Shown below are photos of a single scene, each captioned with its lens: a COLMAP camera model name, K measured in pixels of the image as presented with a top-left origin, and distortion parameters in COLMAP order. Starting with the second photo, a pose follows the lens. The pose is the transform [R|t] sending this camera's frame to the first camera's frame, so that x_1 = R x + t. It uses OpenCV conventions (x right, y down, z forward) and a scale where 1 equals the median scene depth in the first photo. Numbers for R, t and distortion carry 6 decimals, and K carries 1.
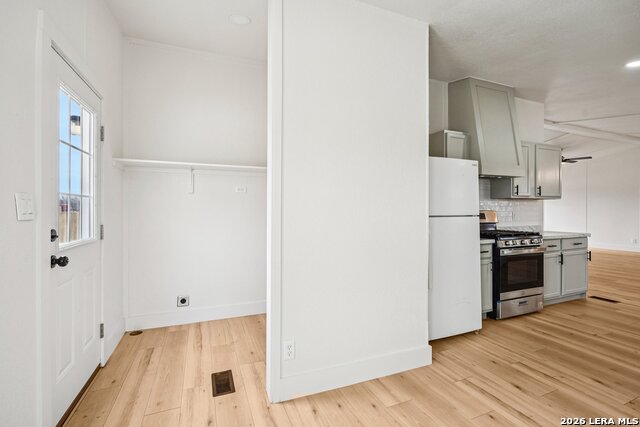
lens RADIAL K [[286.5, 0, 319.7], [0, 286.5, 206.7], [0, 0, 1]] dist [-0.006998, 0.000111]
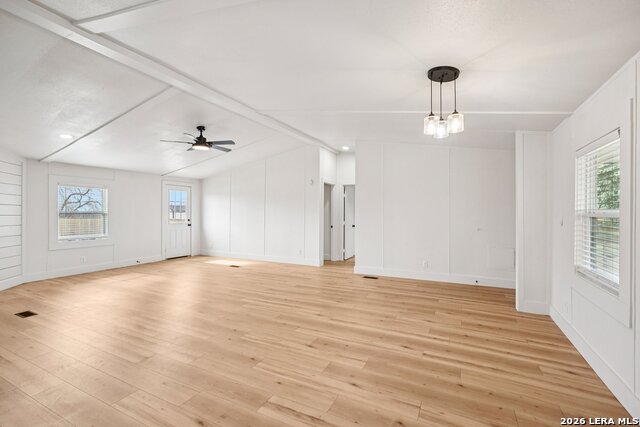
lens RADIAL K [[285.8, 0, 318.4], [0, 285.8, 212.7], [0, 0, 1]] dist [-0.003764, -0.000244]
pose [[0.759417, 0.000911, 0.650604, 1.627881], [-0.006606, 0.999958, 0.006310, -0.019178], [-0.650571, -0.009089, 0.759391, 0.833852]]
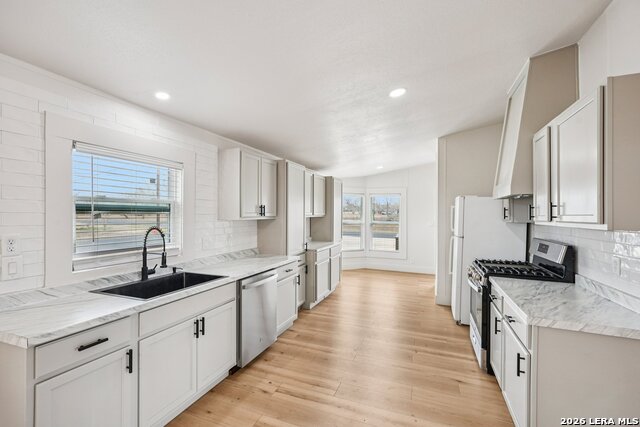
lens RADIAL K [[283.6, 0, 317.4], [0, 283.6, 214.4], [0, 0, 1]] dist [-0.009477, 0.000259]
pose [[-0.694954, -0.006764, -0.719022, 1.921747], [-0.003883, 0.999976, -0.005654, -0.059696], [0.719044, -0.001137, -0.694964, 1.416612]]
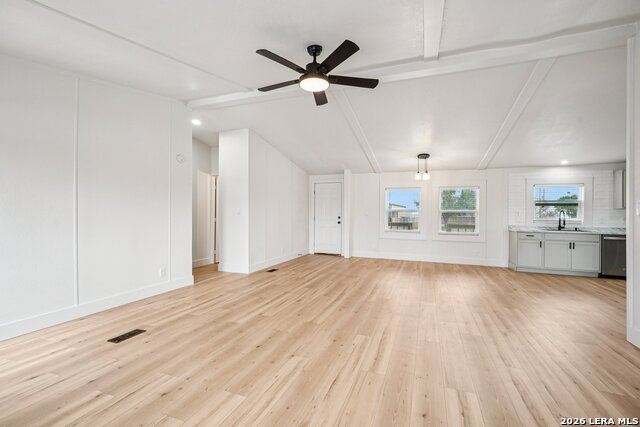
lens RADIAL K [[282.7, 0, 317.6], [0, 282.7, 215.1], [0, 0, 1]] dist [-0.003621, 0.000078]
pose [[-0.726758, -0.013480, 0.686761, 1.559041], [-0.016398, 0.999863, 0.002273, 0.032576], [-0.686698, -0.009610, -0.726879, 3.333991]]
